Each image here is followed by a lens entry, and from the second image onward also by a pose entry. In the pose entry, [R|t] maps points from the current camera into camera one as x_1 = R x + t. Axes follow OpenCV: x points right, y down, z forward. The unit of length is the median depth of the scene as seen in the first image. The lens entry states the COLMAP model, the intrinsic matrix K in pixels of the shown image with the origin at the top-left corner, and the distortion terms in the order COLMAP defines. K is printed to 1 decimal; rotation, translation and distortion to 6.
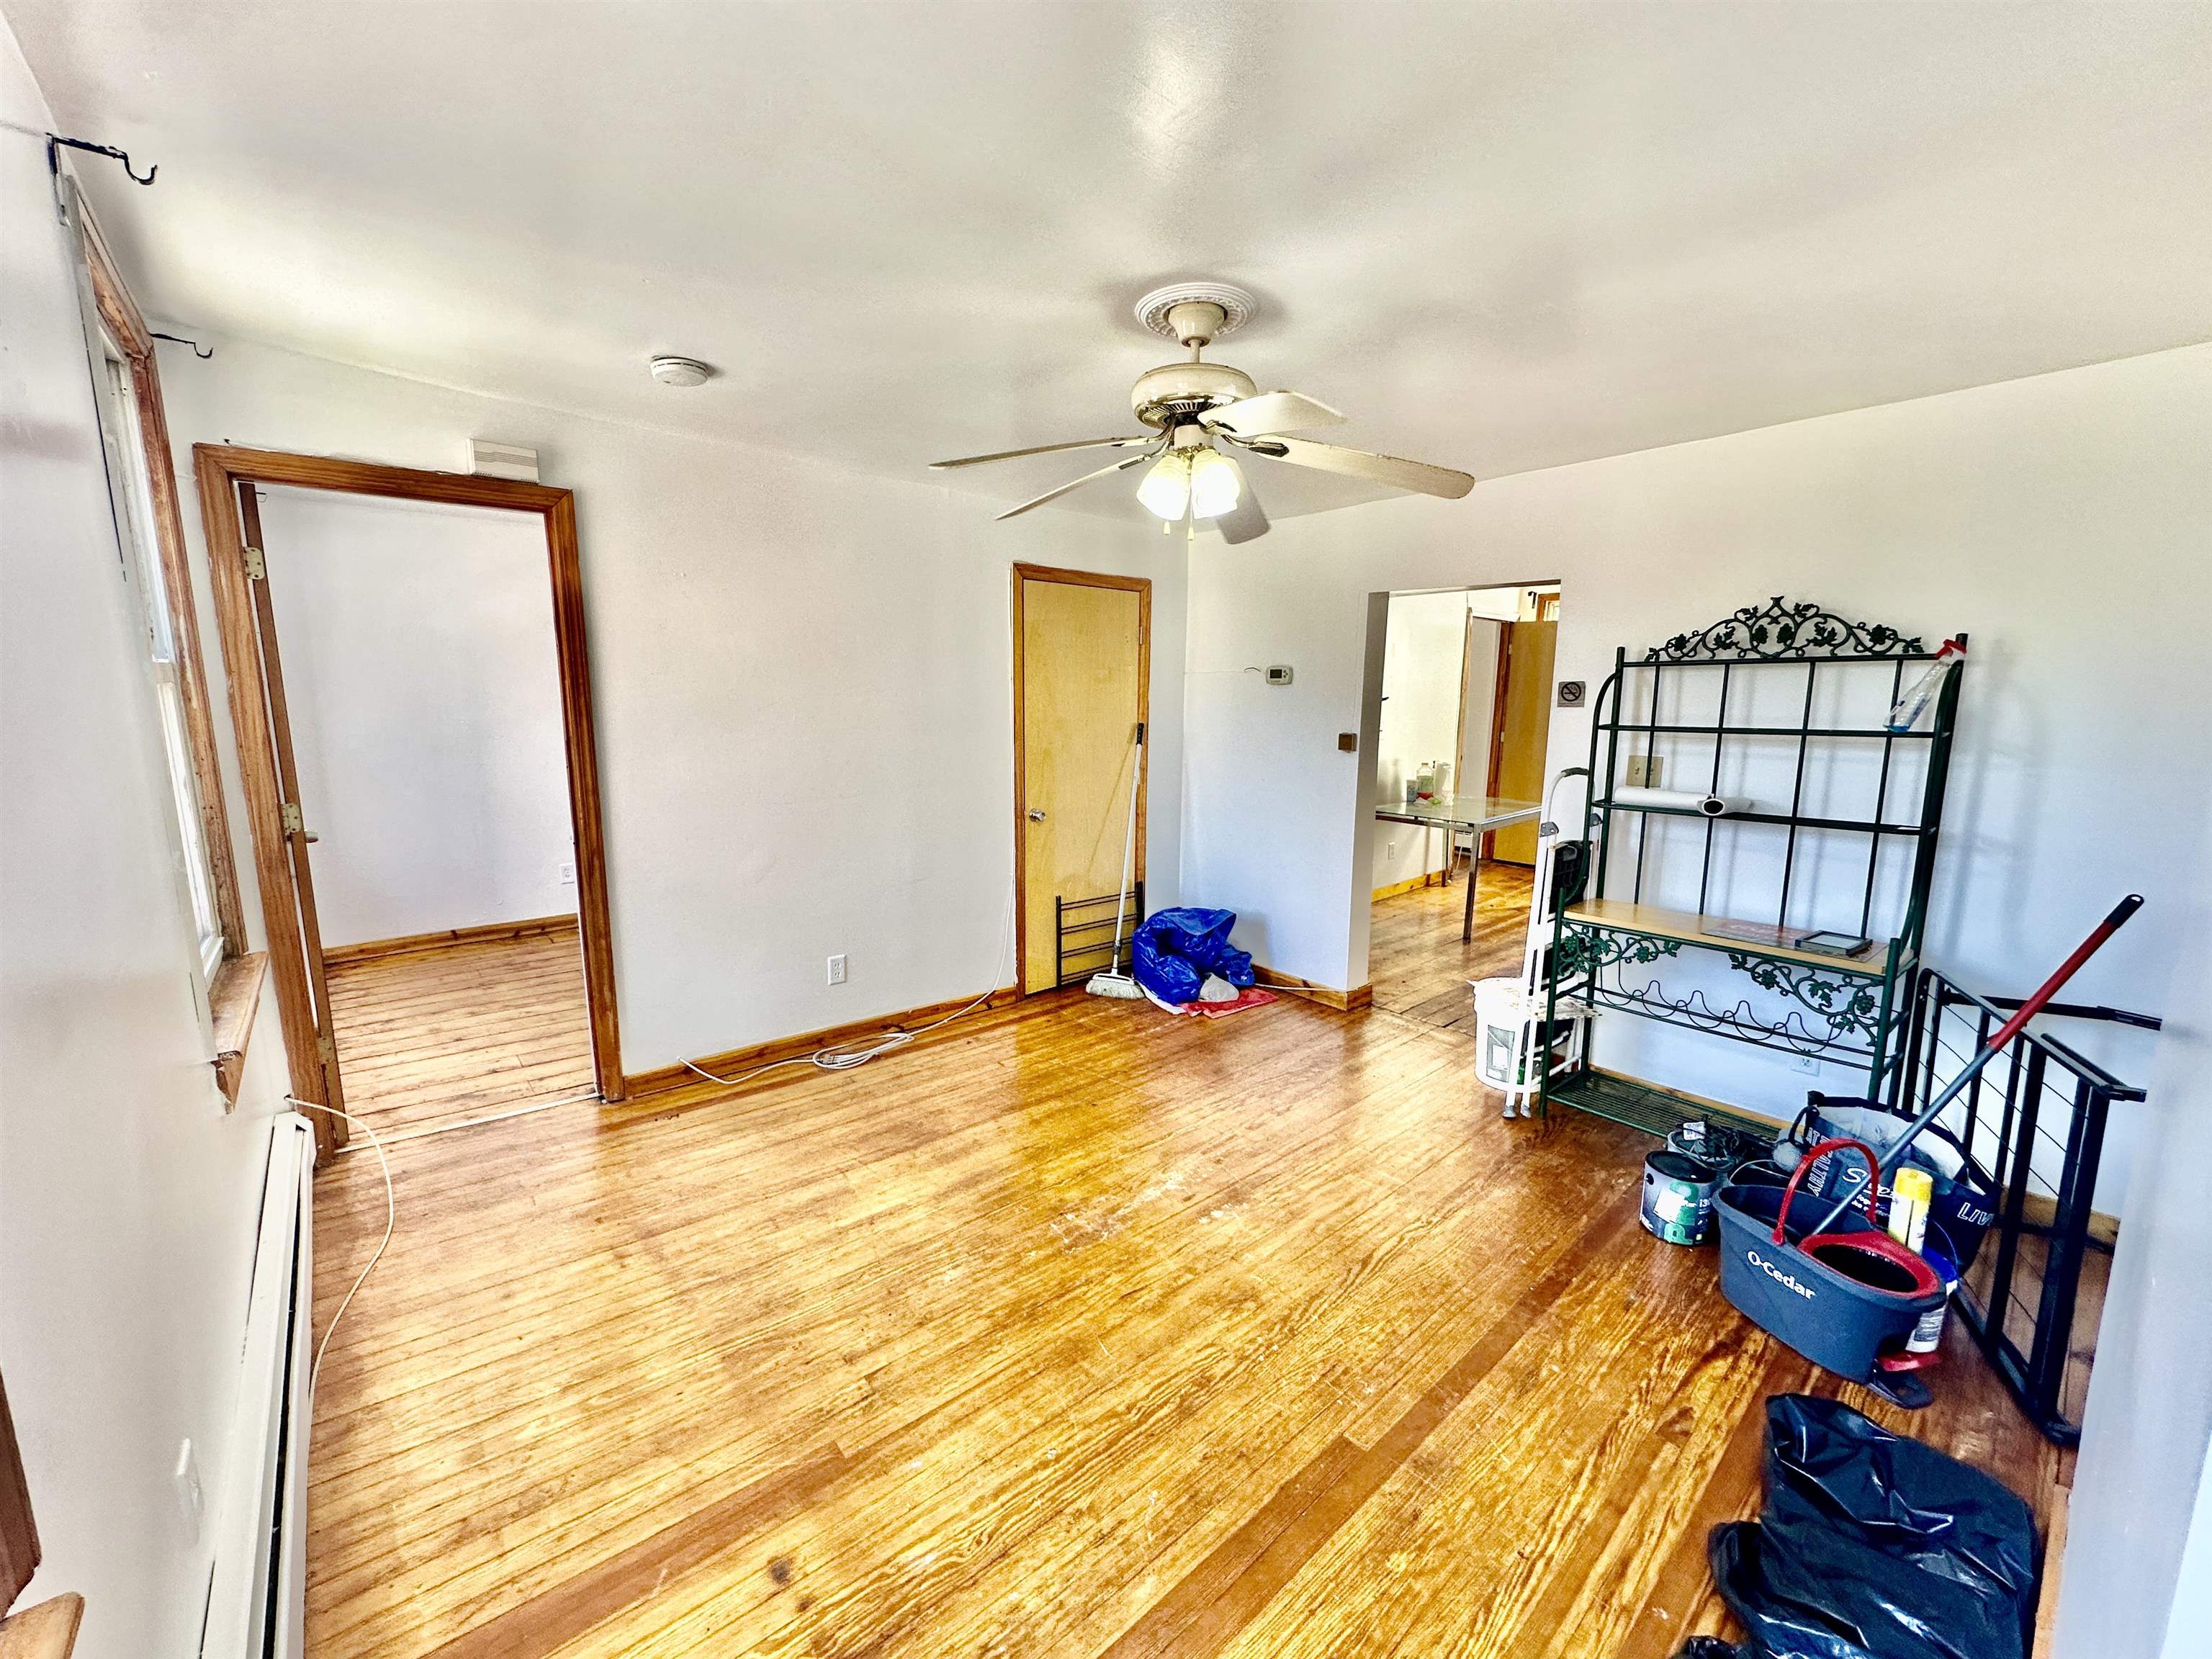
lens RADIAL K [[887.0, 0, 1103.0], [0, 887.0, 830.4], [0, 0, 1]] dist [-0.003208, 0.000328]
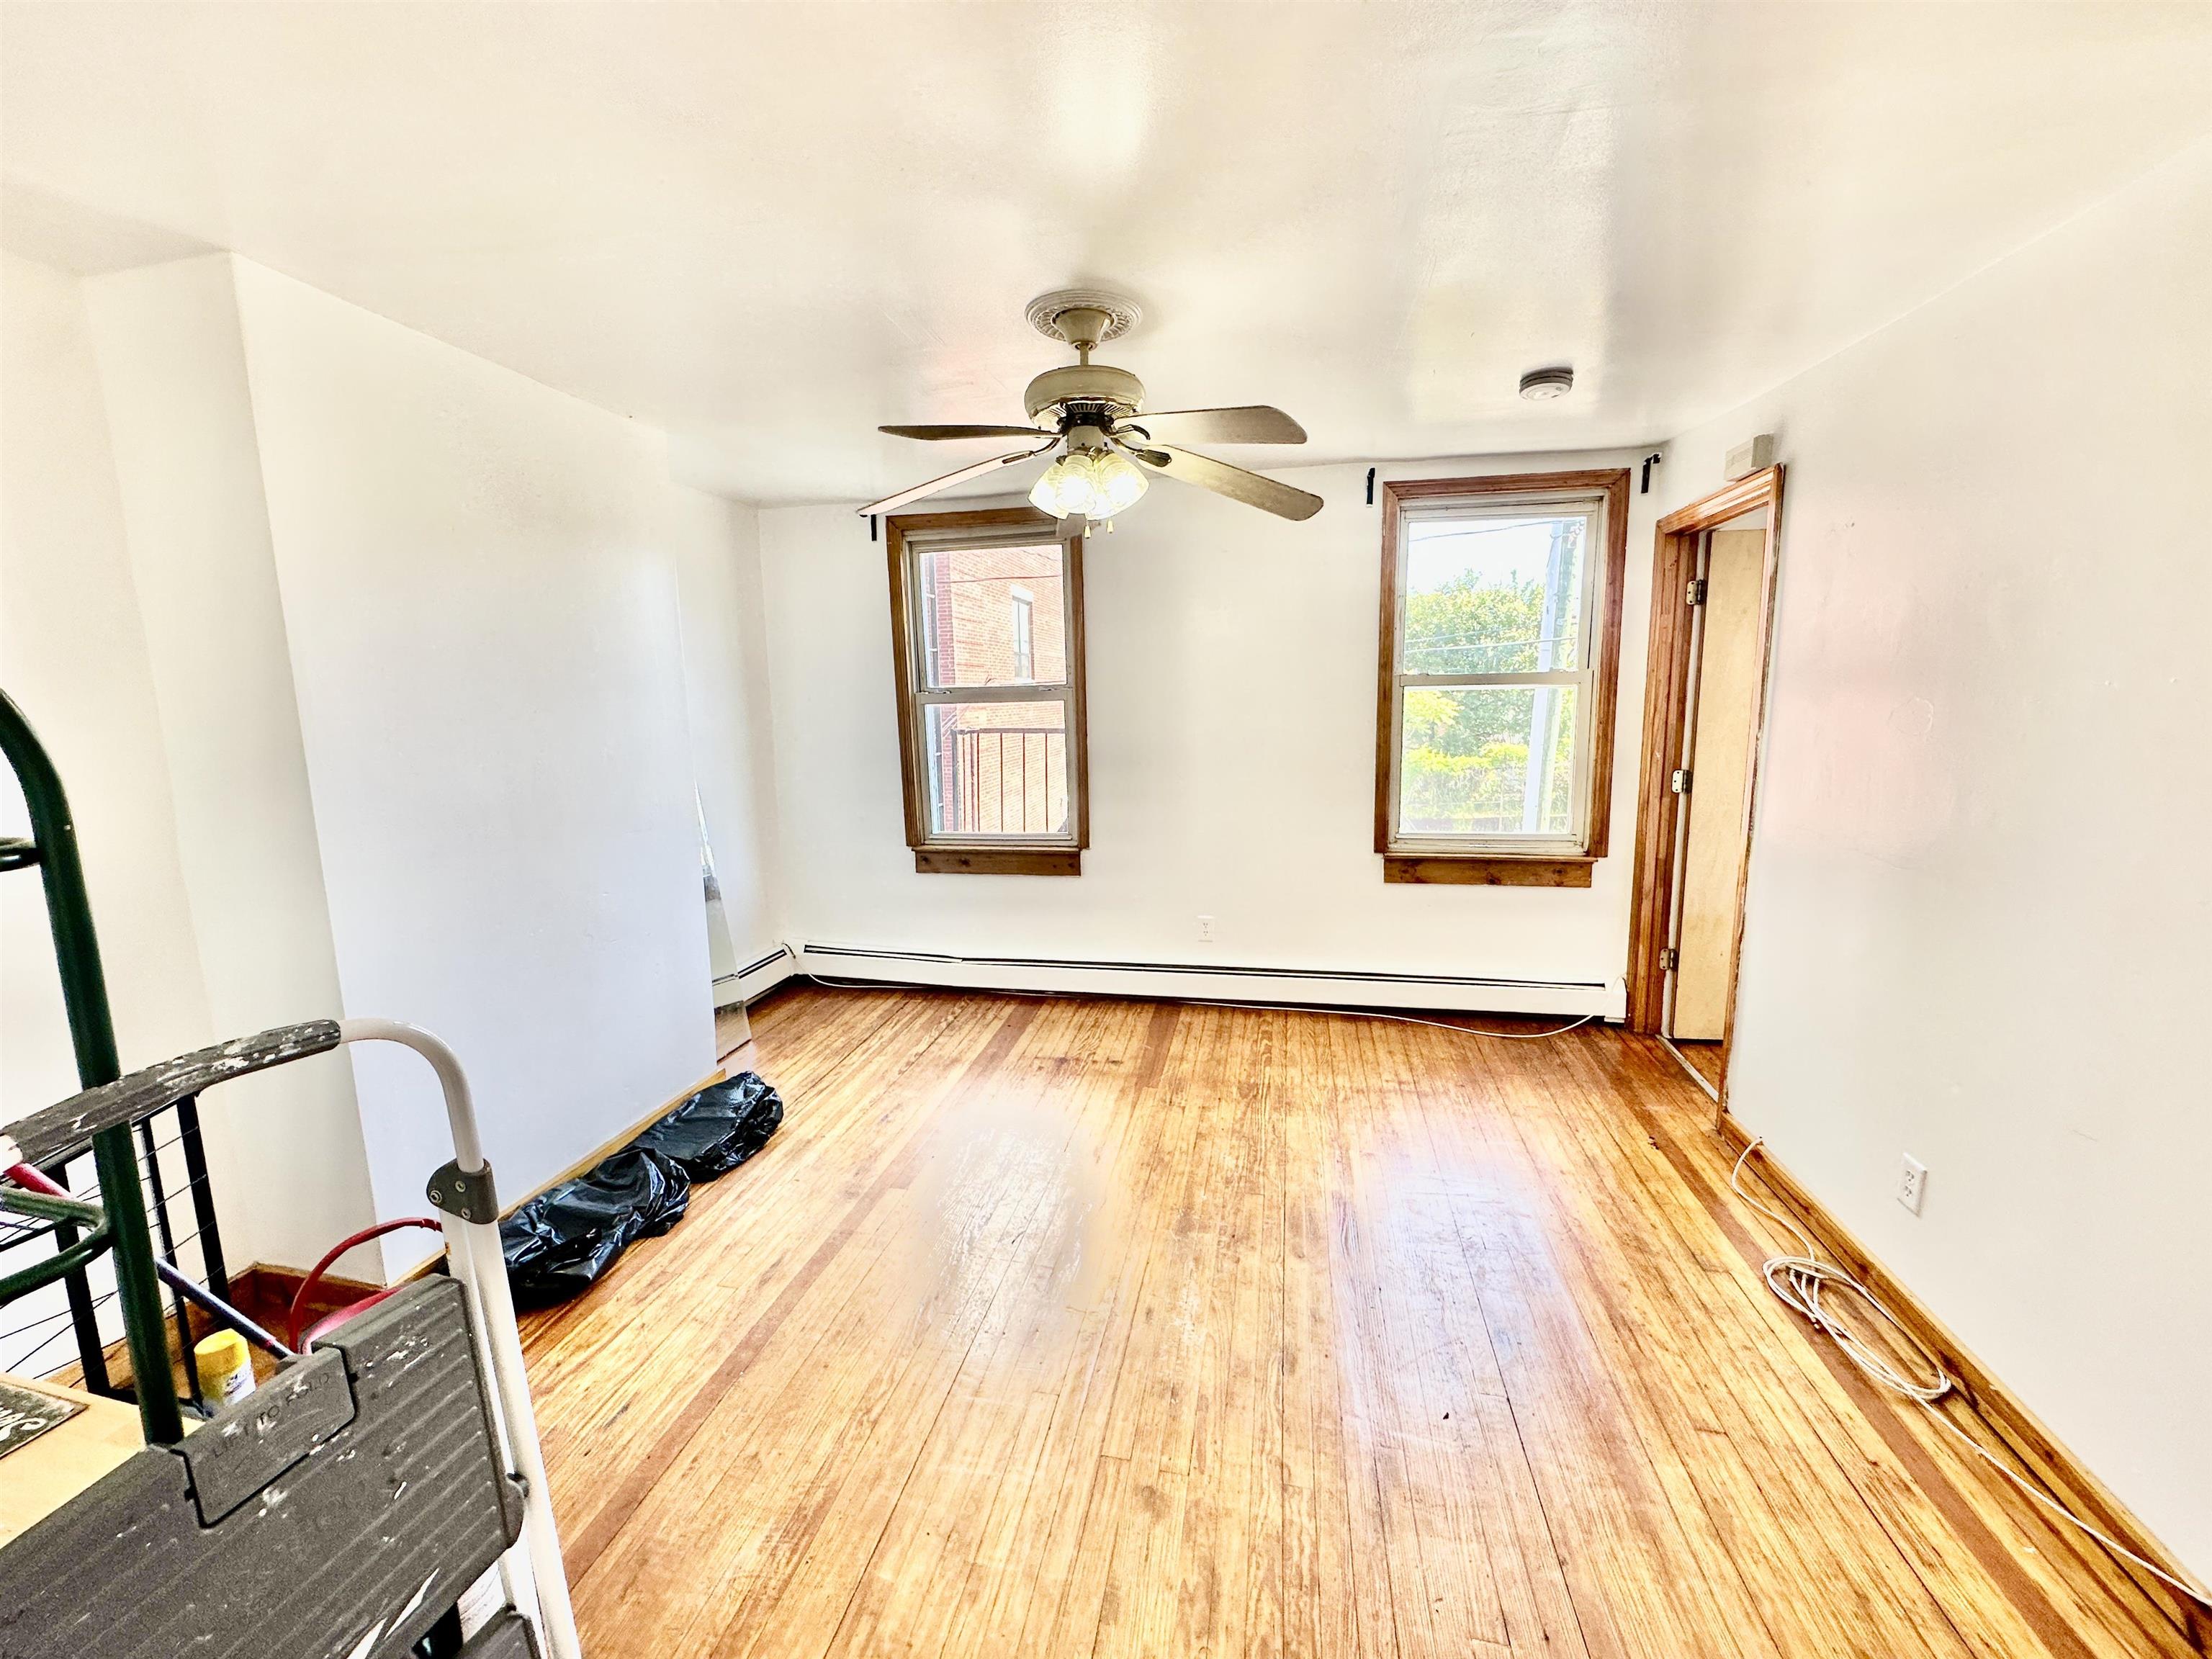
lens RADIAL K [[887.0, 0, 1110.9], [0, 887.0, 826.5], [0, 0, 1]] dist [-0.003208, 0.000328]
pose [[-0.794830, 0.087763, -0.600453, 0.787180], [-0.091565, 0.960812, 0.261640, -0.299991], [0.599884, 0.262940, -0.755646, 2.035830]]
